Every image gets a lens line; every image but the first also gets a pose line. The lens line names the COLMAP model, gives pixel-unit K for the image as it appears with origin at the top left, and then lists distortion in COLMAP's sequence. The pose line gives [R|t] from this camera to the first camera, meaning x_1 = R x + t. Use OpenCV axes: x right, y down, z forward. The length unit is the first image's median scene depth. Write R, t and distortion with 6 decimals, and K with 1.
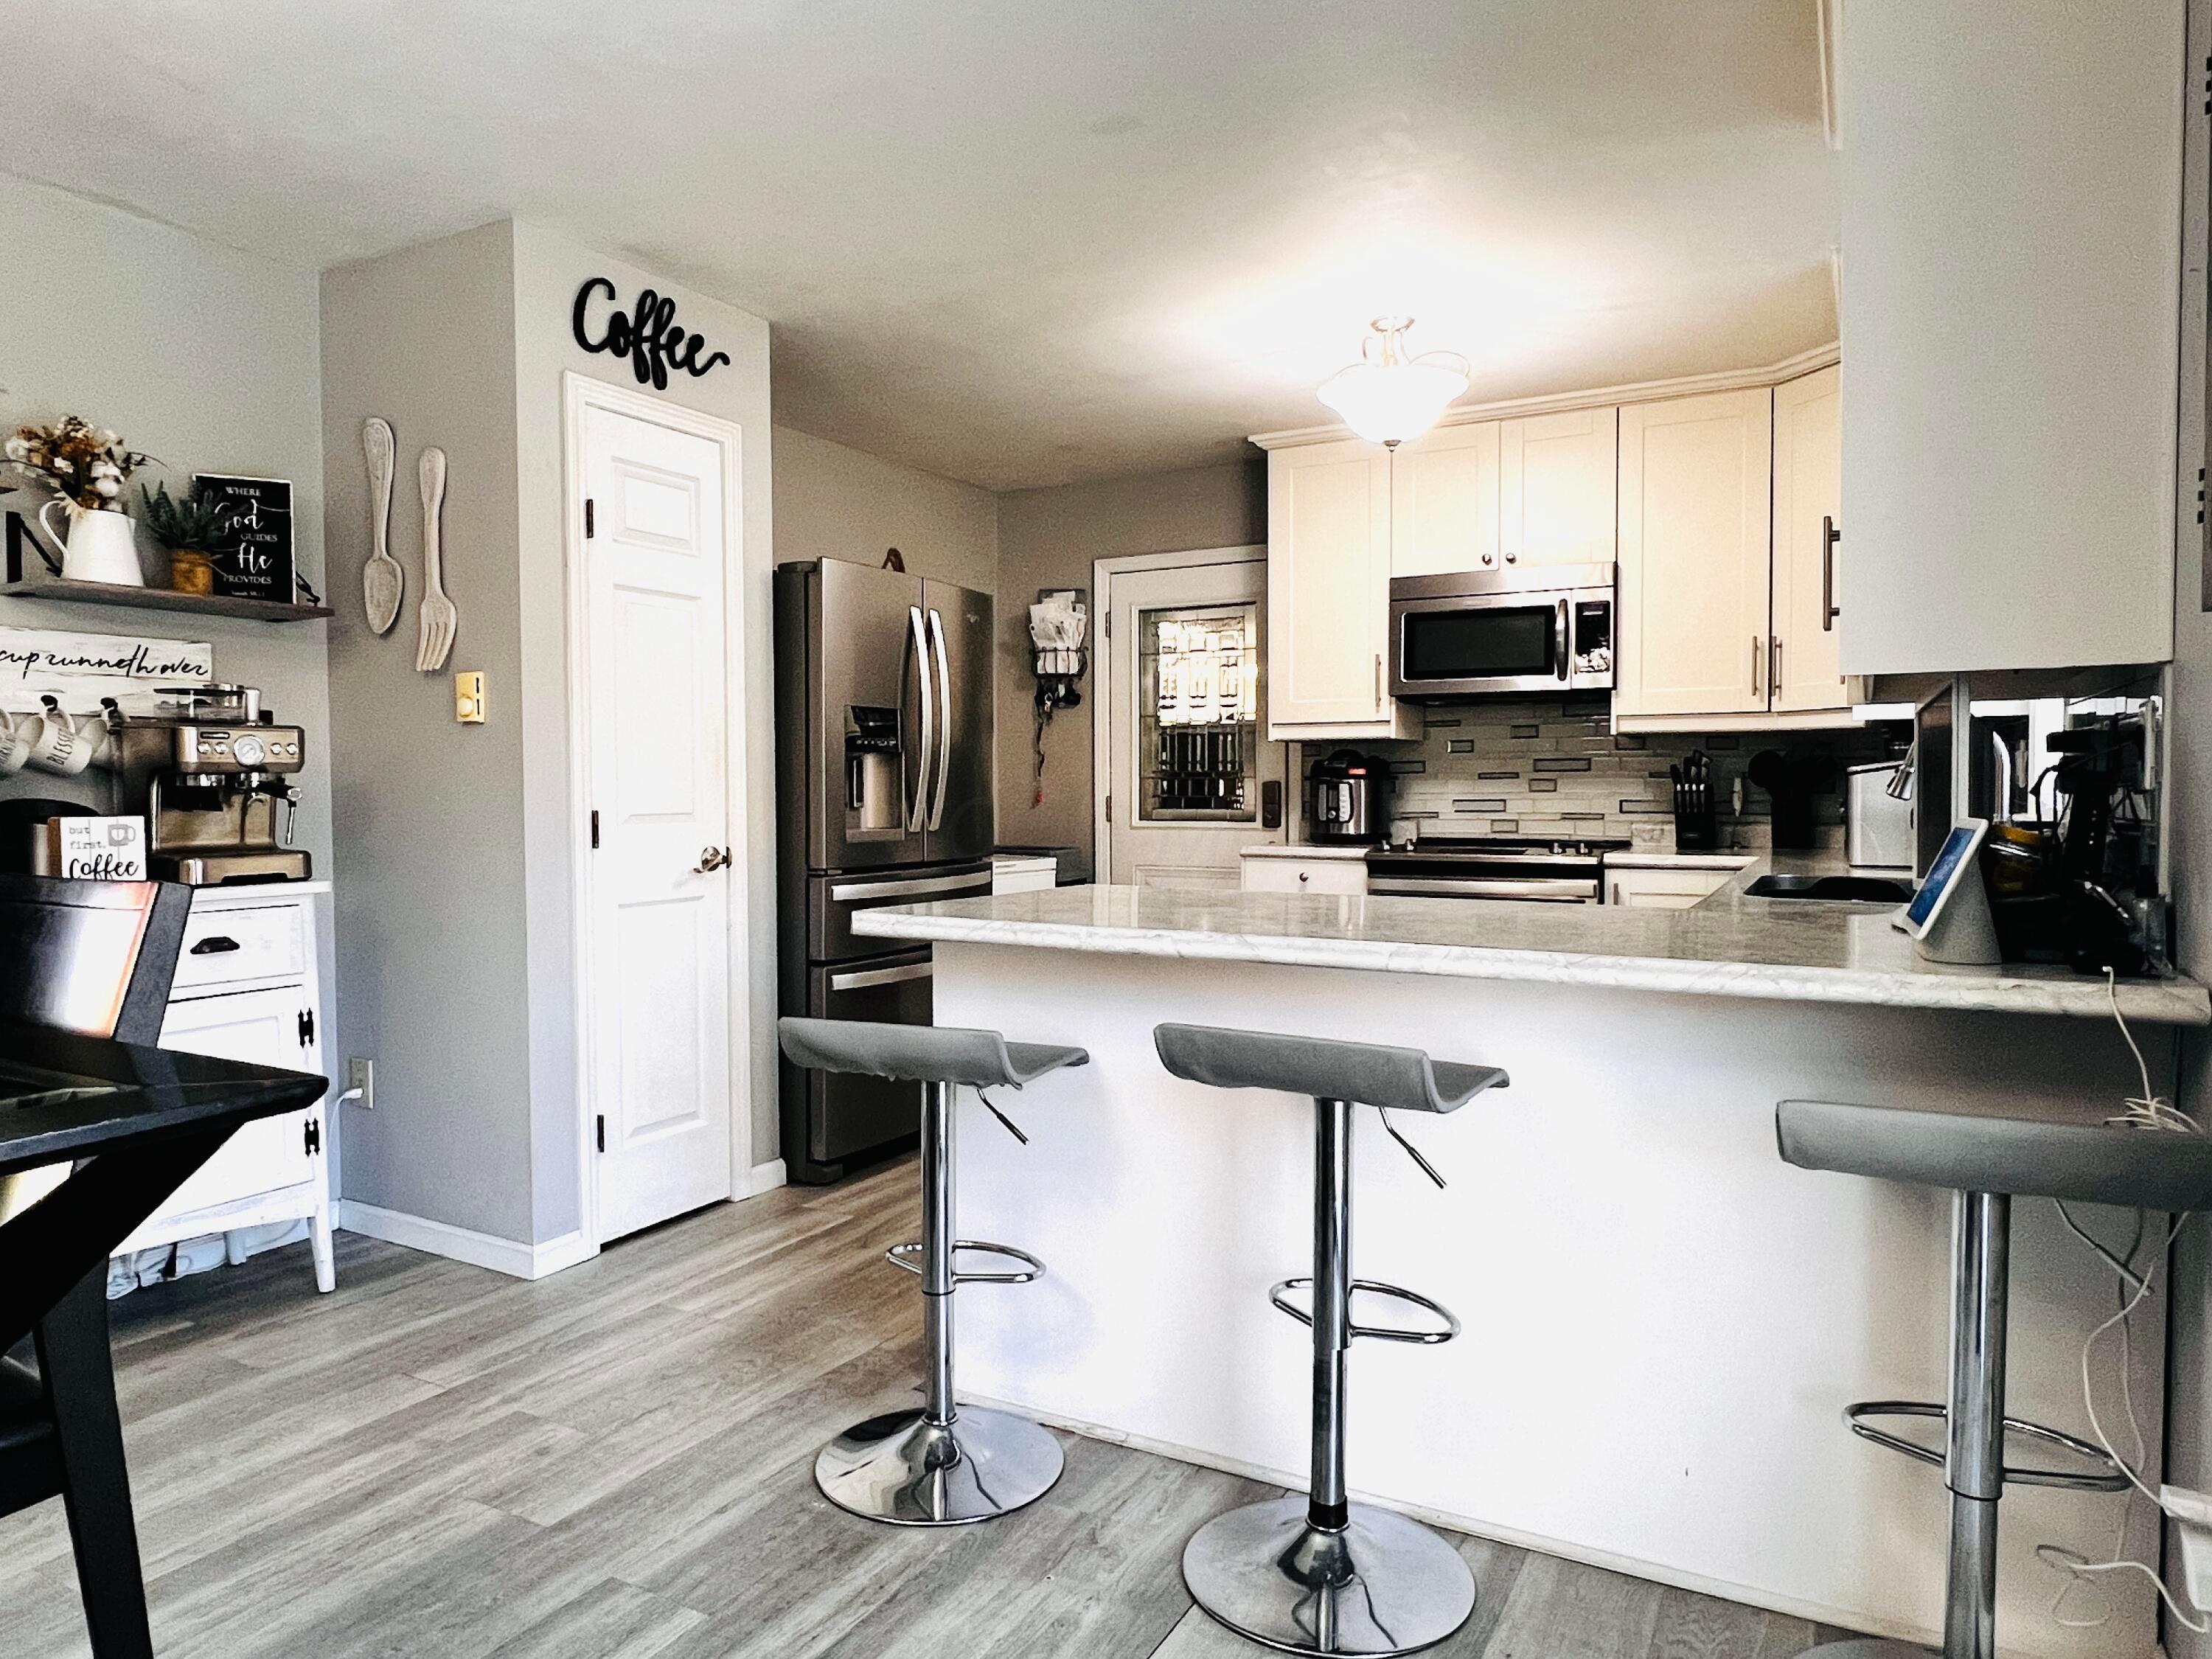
lens RADIAL K [[1408.9, 0, 1094.6], [0, 1408.9, 834.9], [0, 0, 1]] dist [0.005924, -0.007113]
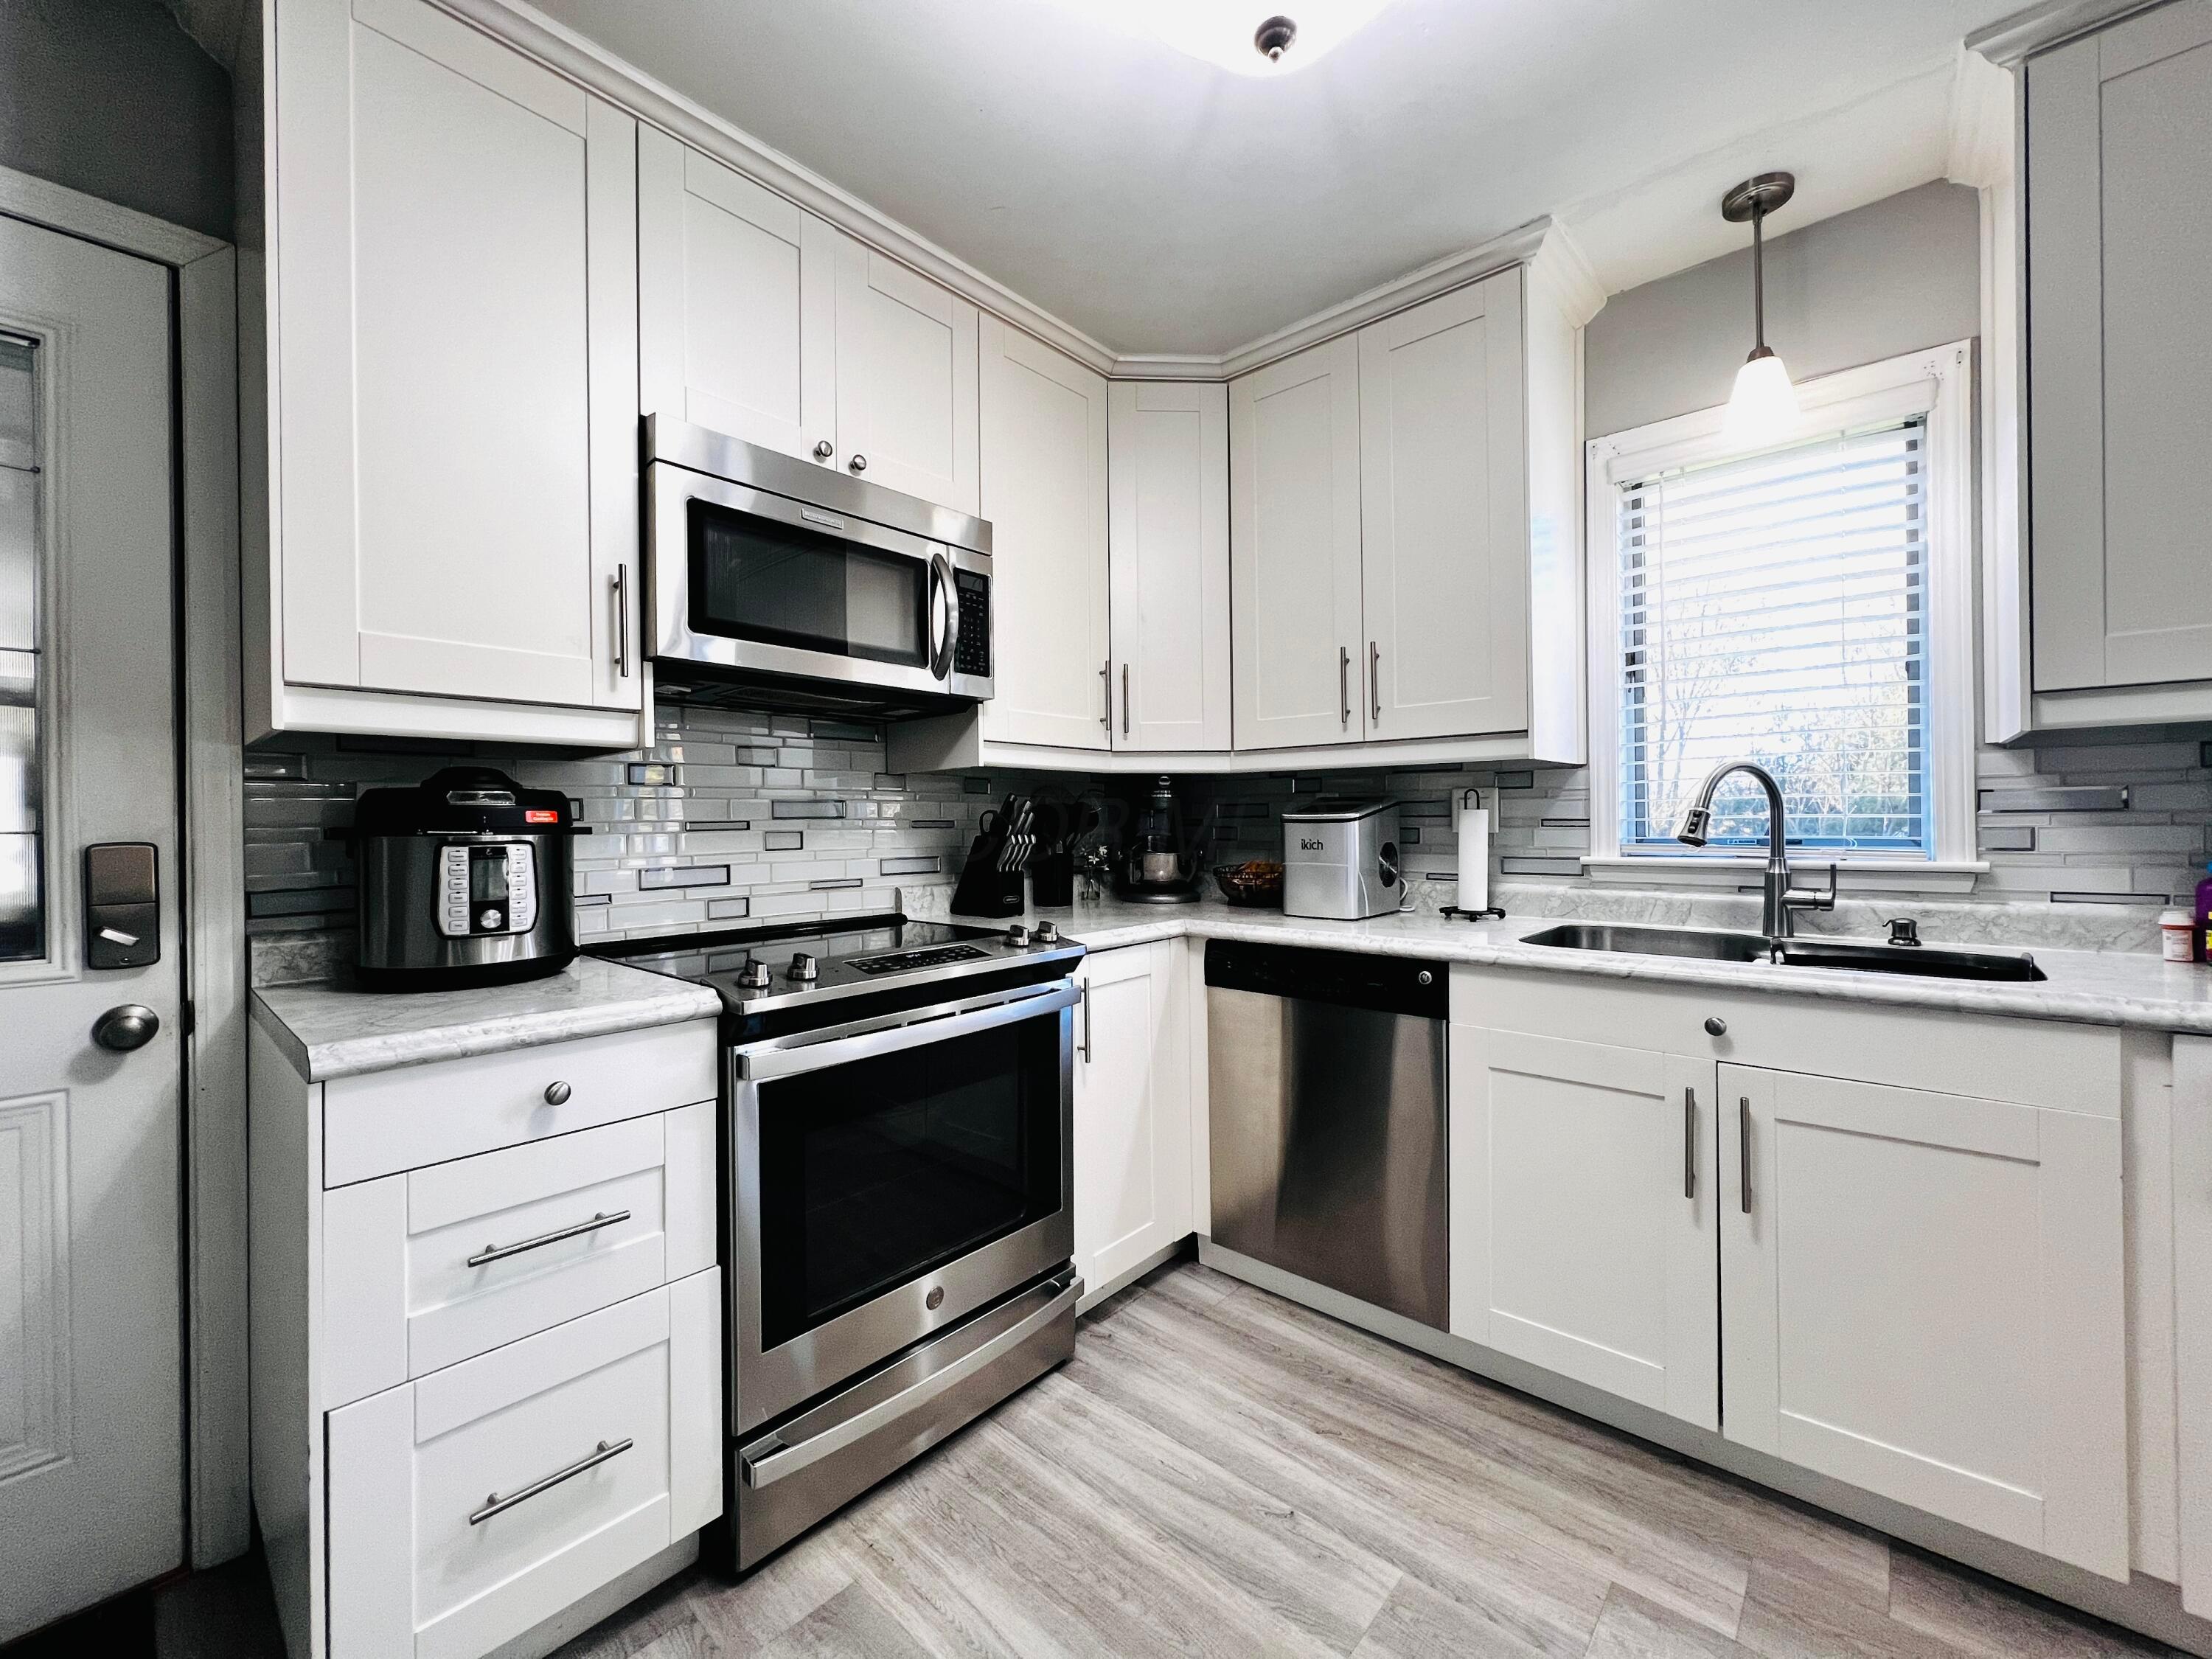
lens RADIAL K [[887.1, 0, 1102.3], [0, 887.1, 823.7], [0, 0, 1]] dist [0.000283, -0.000885]
pose [[0.224484, 0.001707, 0.974476, -0.065279], [0.046345, 0.998848, -0.012426, -0.042620], [-0.973375, 0.047951, 0.224146, 1.050998]]
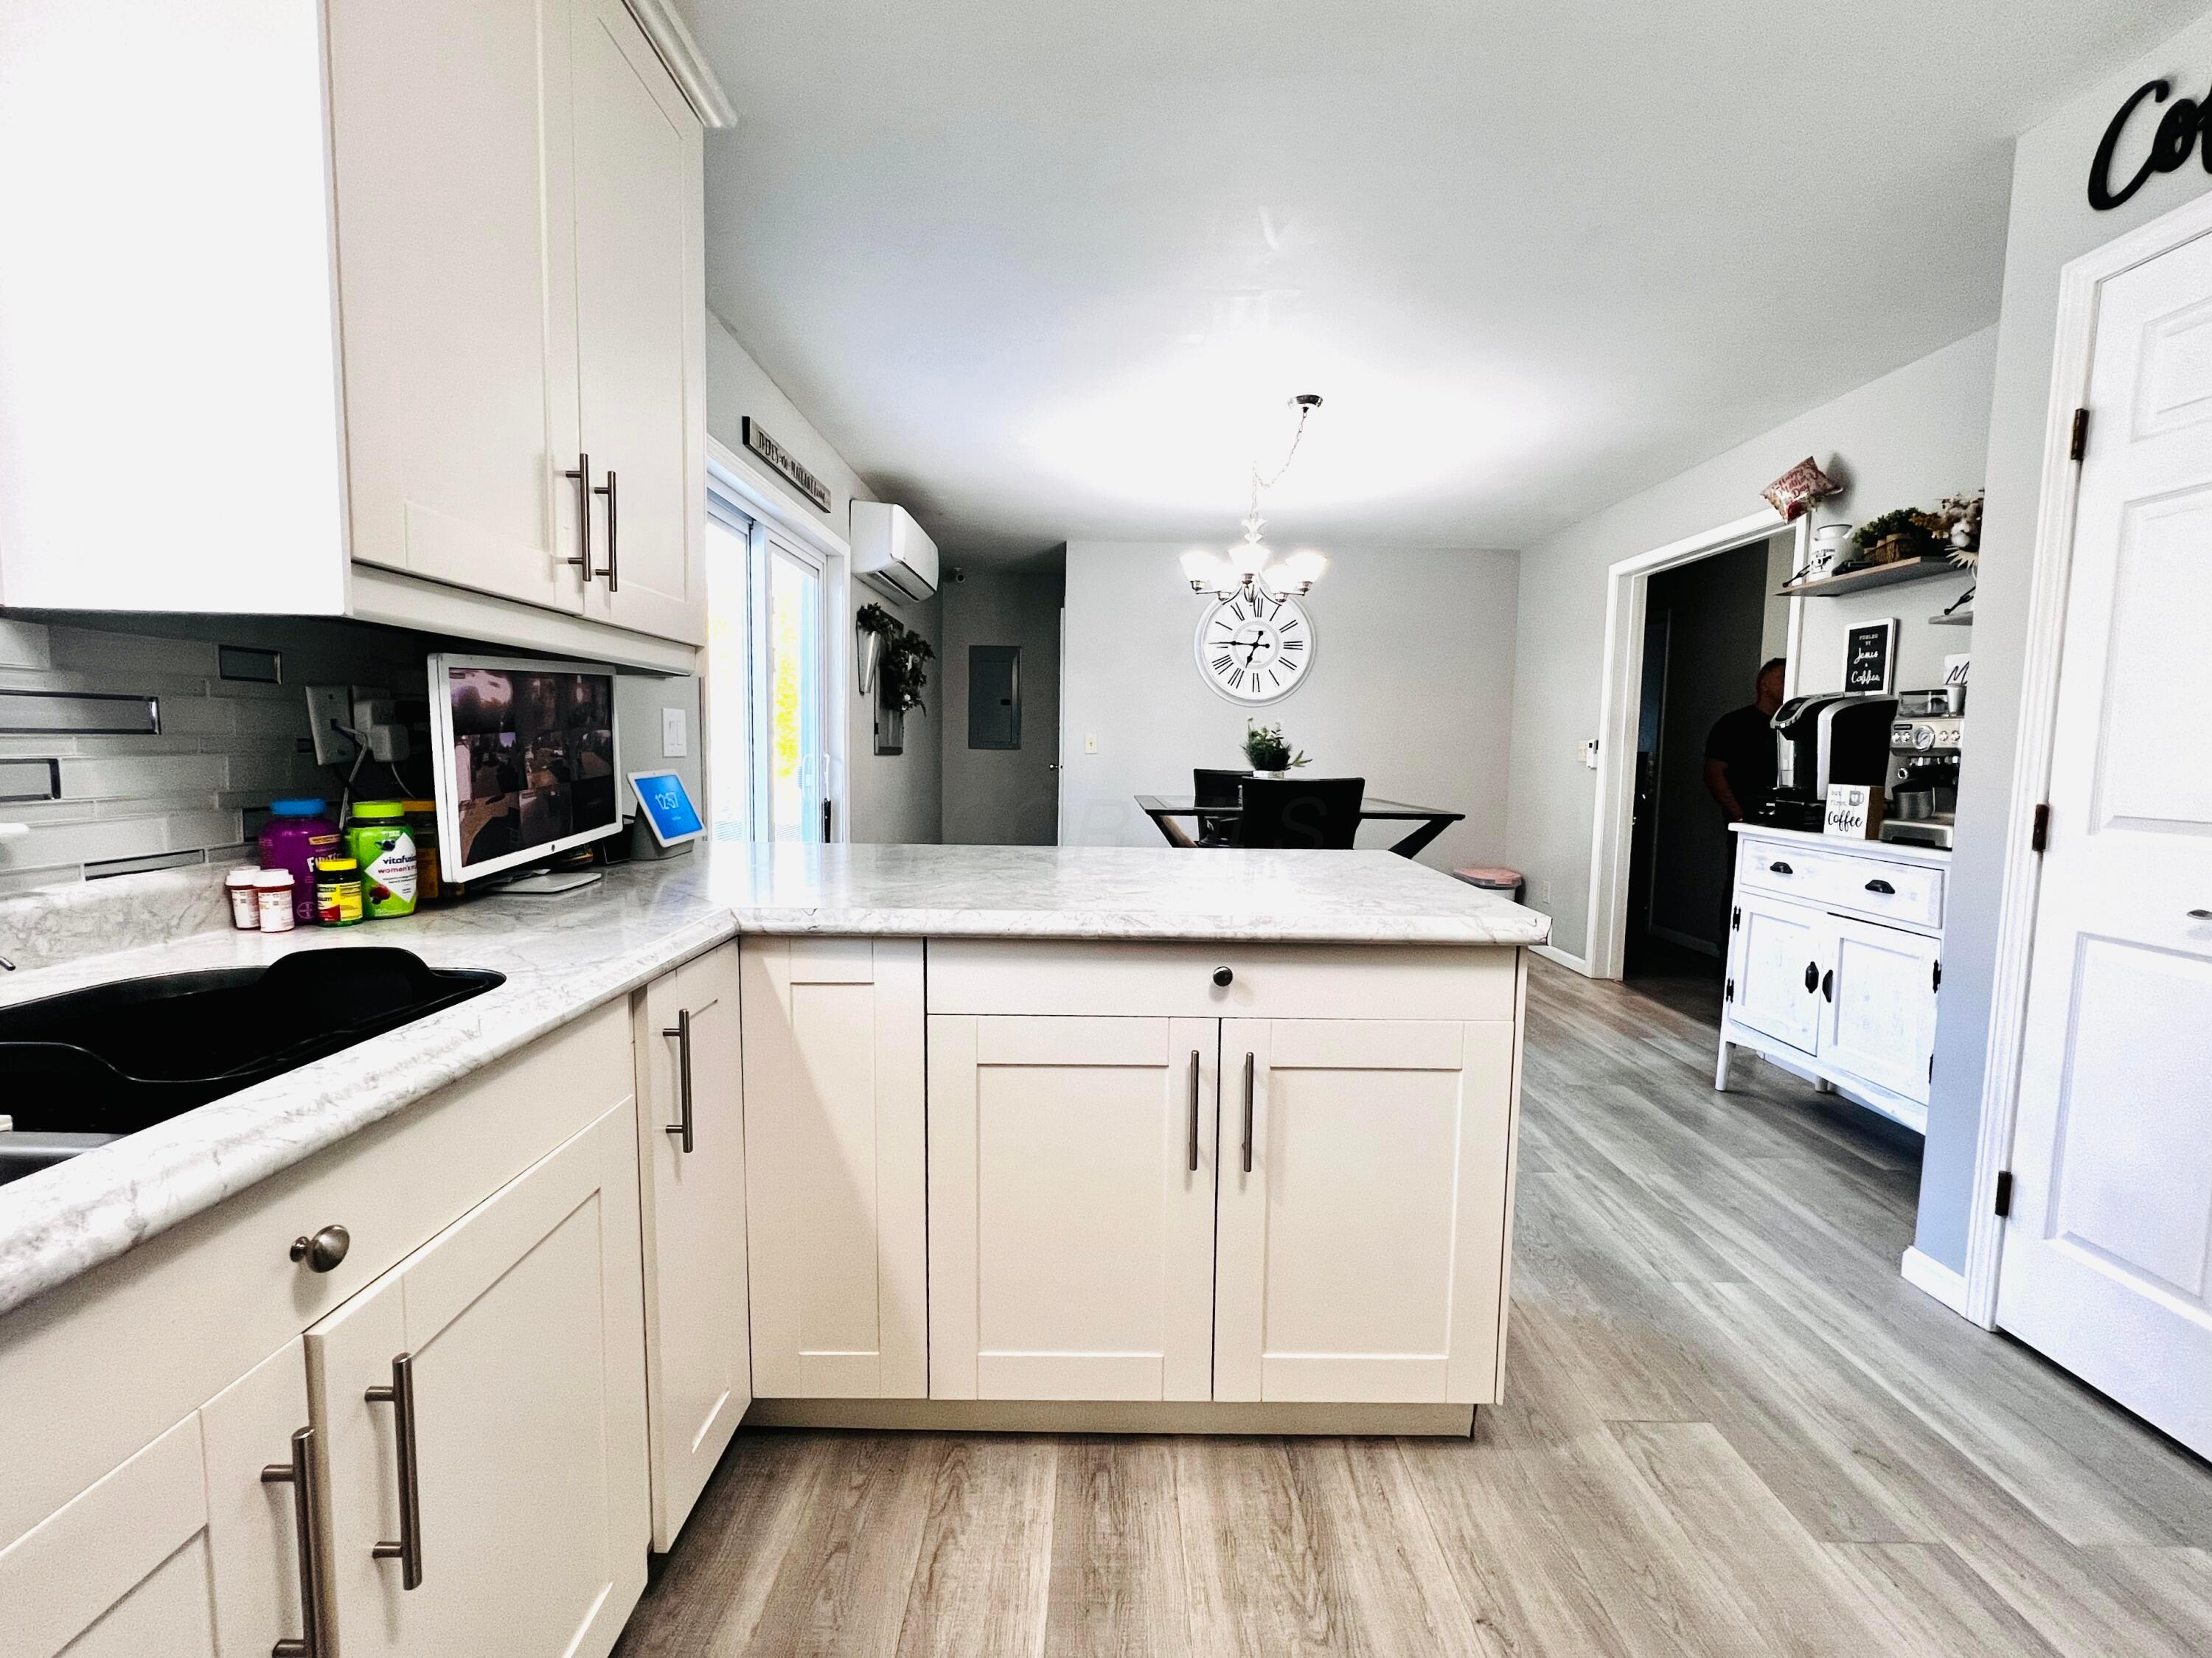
lens RADIAL K [[937.4, 0, 1103.4], [0, 937.4, 824.1], [0, 0, 1]] dist [-0.000992, 0.000894]
pose [[-0.875962, 0.030837, -0.481393, 0.337658], [-0.031093, 0.992270, 0.120141, -0.048552], [0.481377, 0.120207, -0.868232, 1.090010]]
